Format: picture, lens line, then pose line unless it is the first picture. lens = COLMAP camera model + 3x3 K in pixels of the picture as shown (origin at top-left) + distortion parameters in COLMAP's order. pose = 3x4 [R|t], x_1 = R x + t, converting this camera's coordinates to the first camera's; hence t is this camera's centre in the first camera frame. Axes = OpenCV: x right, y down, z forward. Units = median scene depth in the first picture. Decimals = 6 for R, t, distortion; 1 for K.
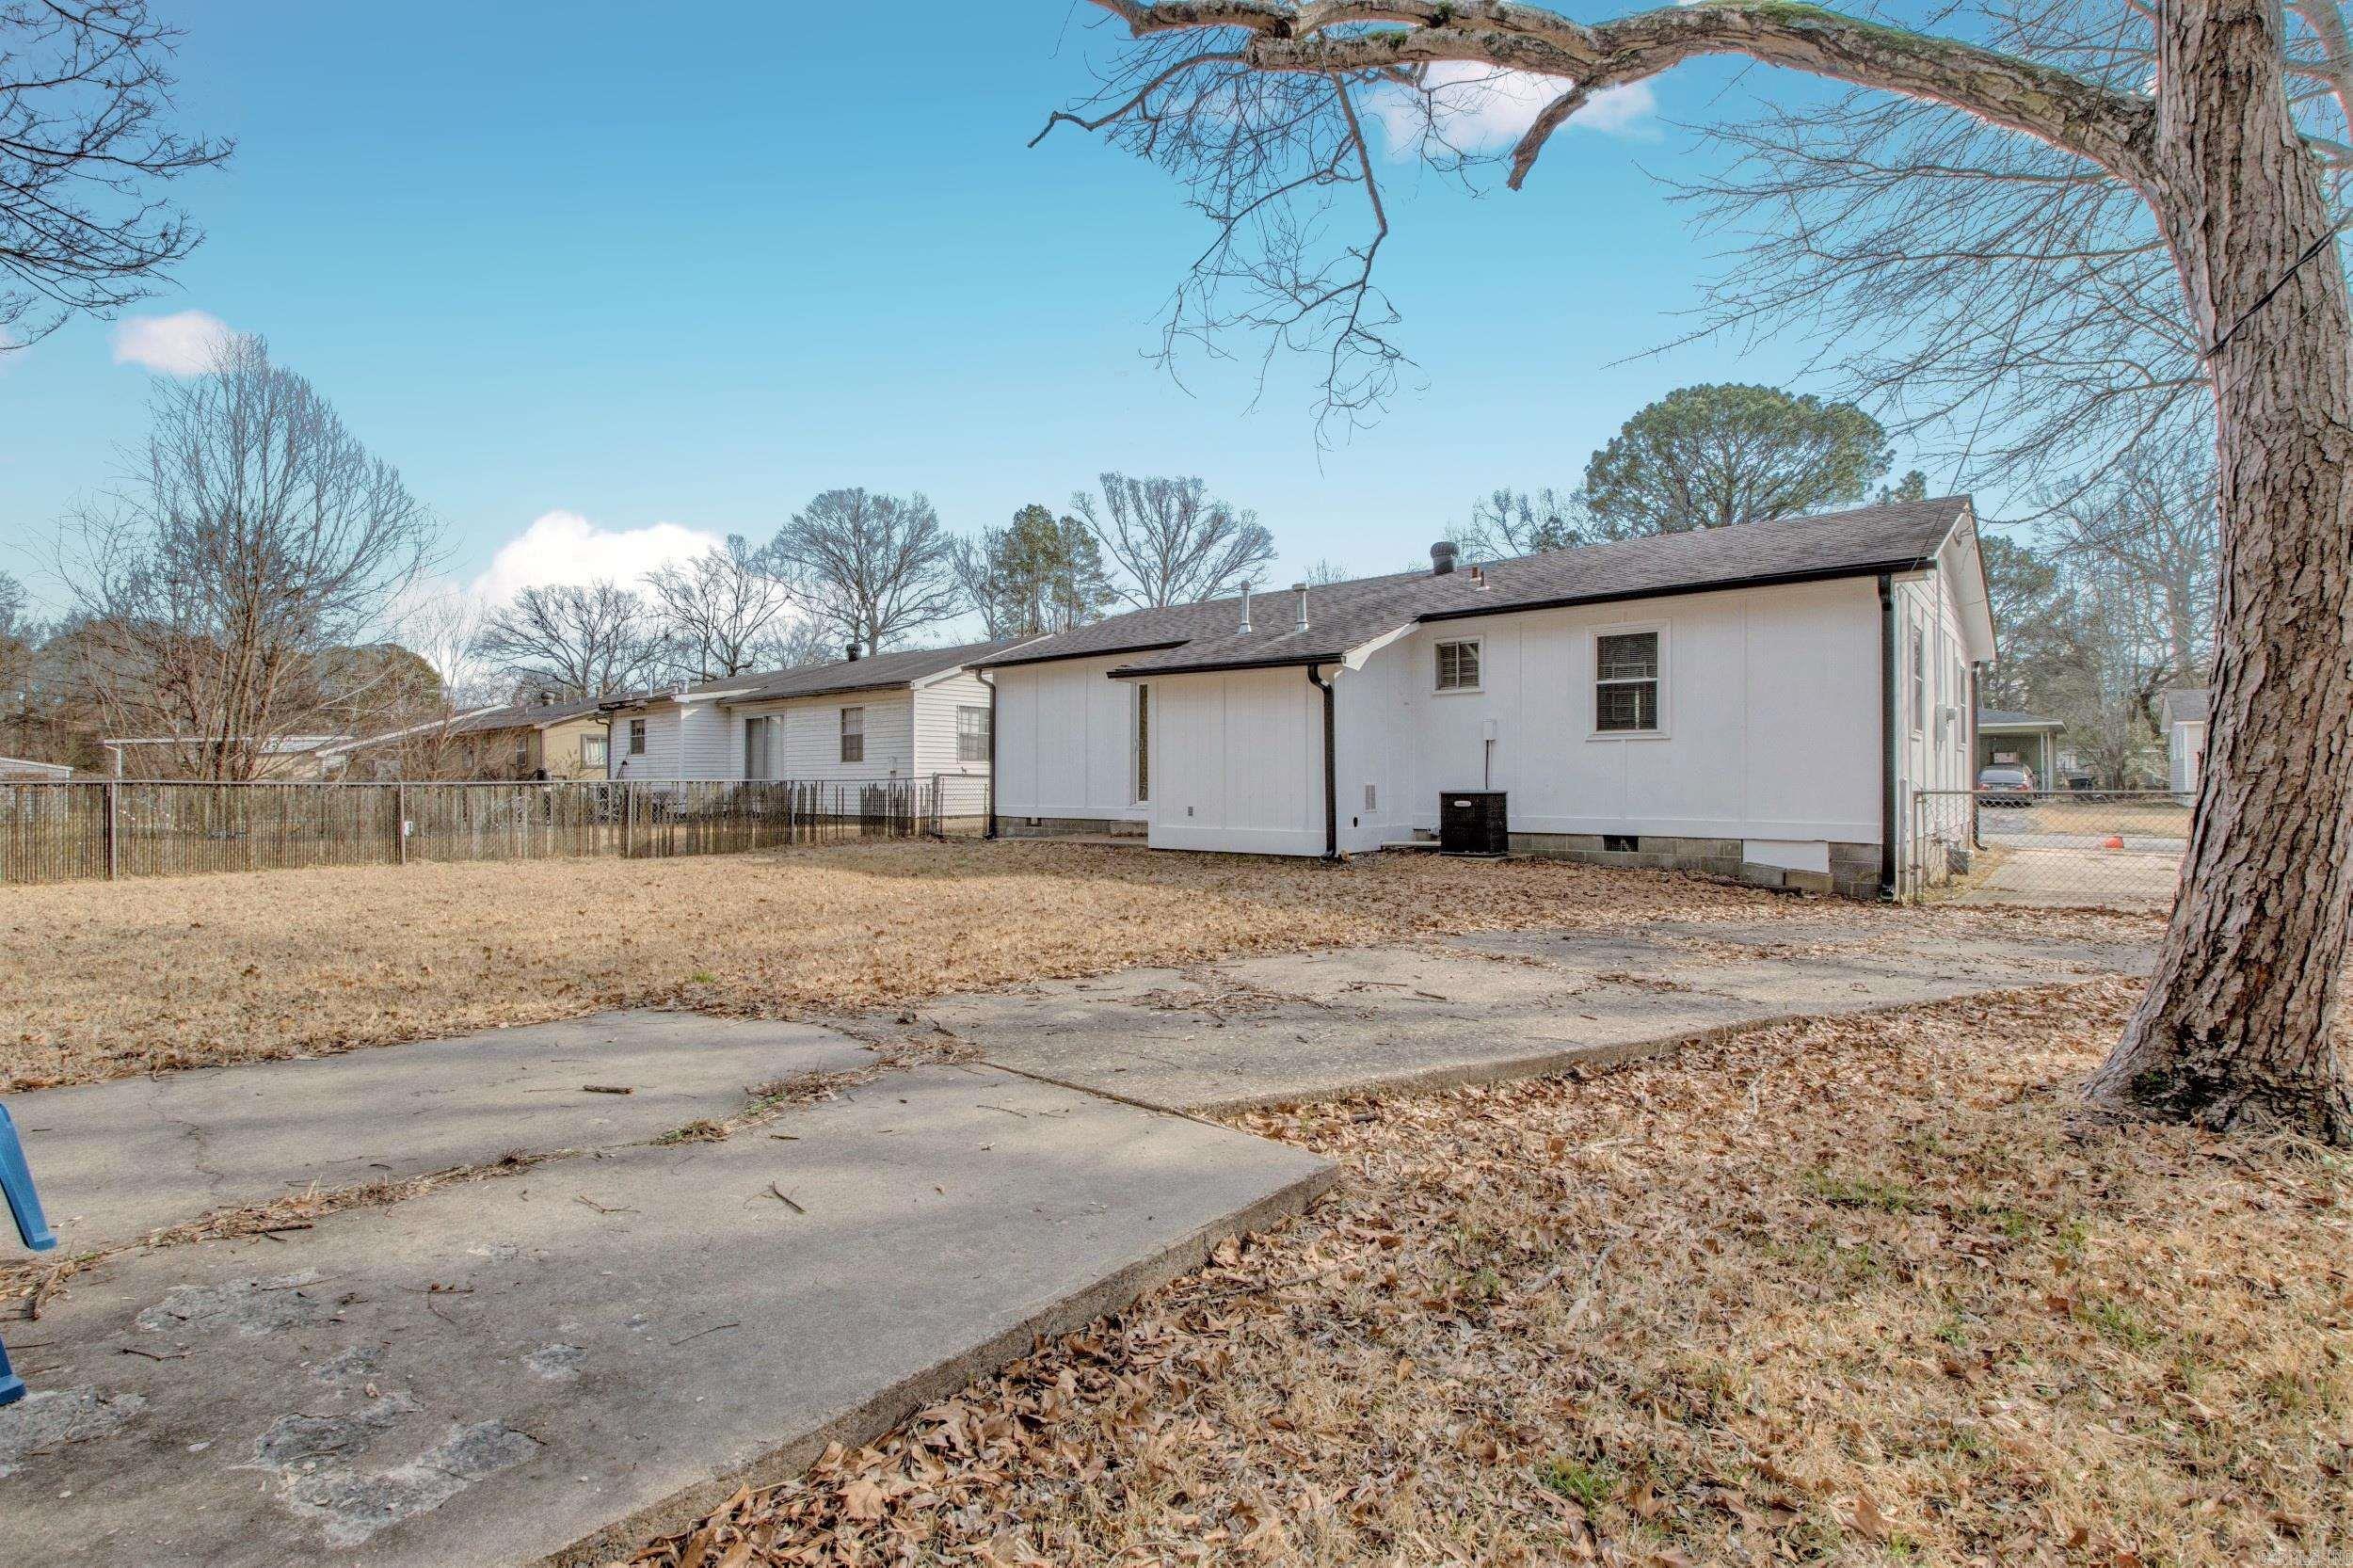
lens RADIAL K [[1090.5, 0, 1180.8], [0, 1090.5, 772.8], [0, 0, 1]] dist [0.024079, -0.036426]
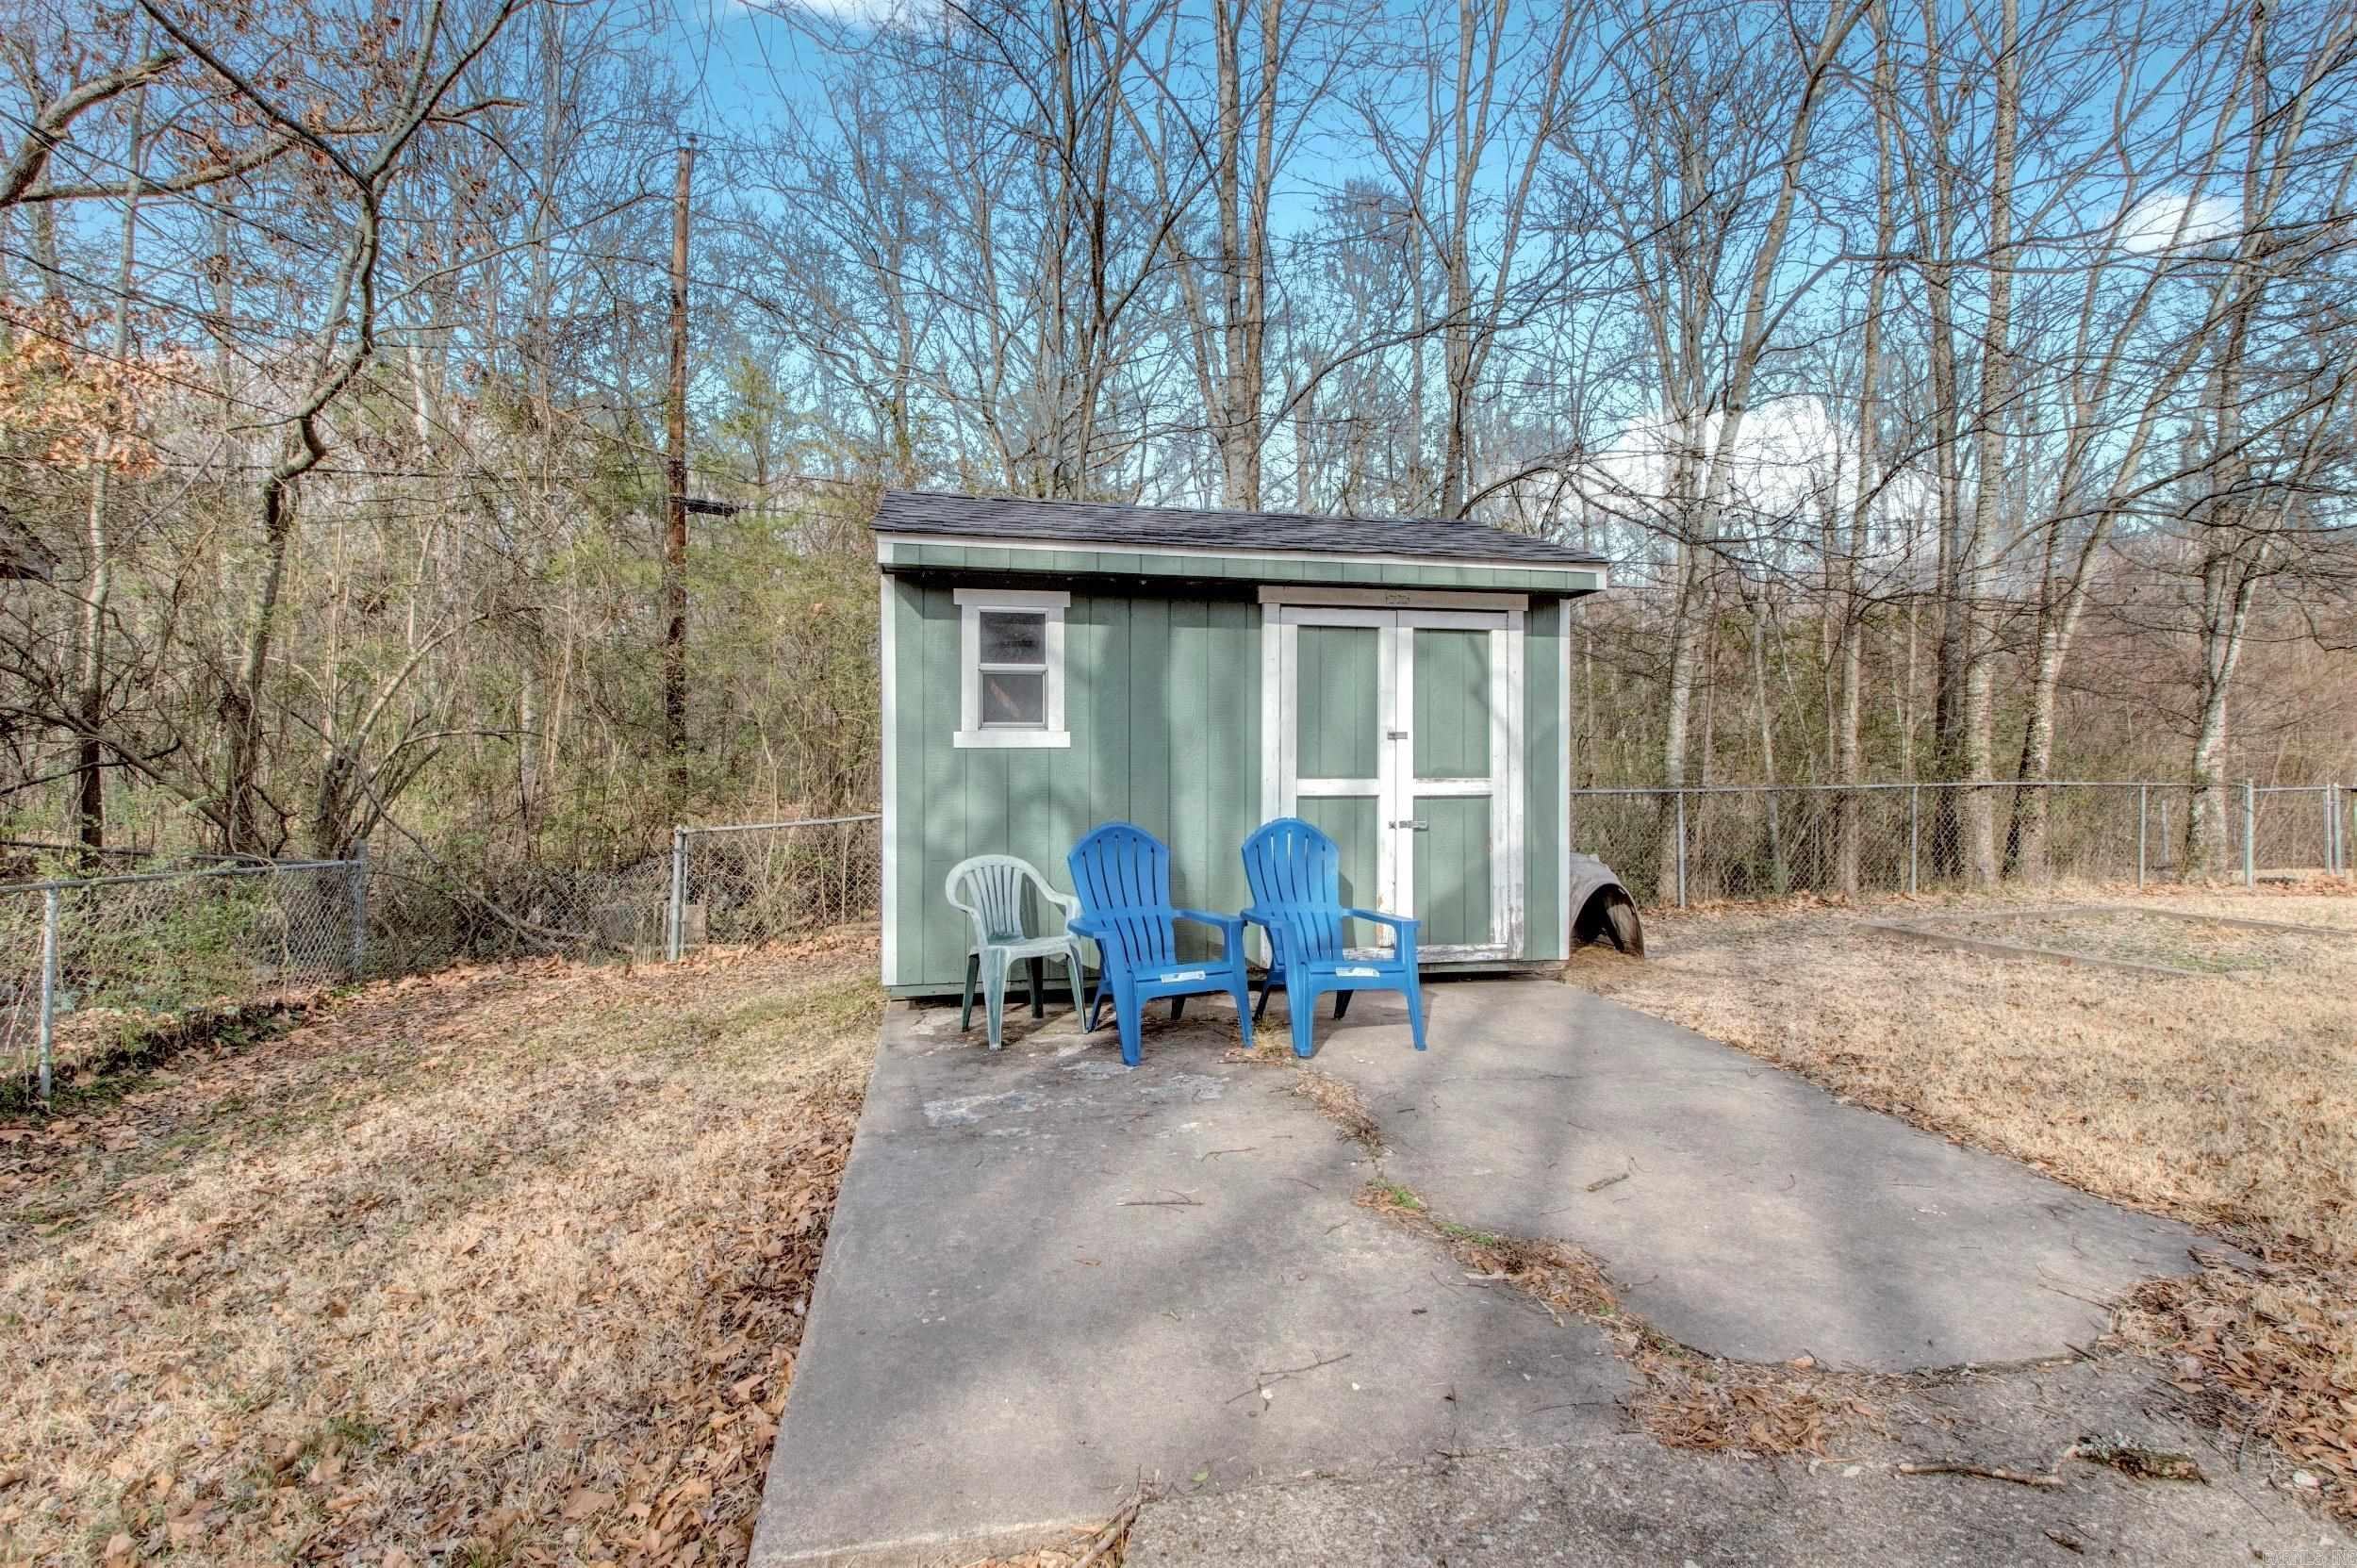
lens RADIAL K [[1092.4, 0, 1182.8], [0, 1092.4, 772.7], [0, 0, 1]] dist [0.024079, -0.036426]
pose [[-0.632715, 0.004320, -0.774372, 0.582157], [0.002159, 0.999990, 0.003814, -0.064266], [0.774381, 0.000741, -0.632719, 2.076195]]
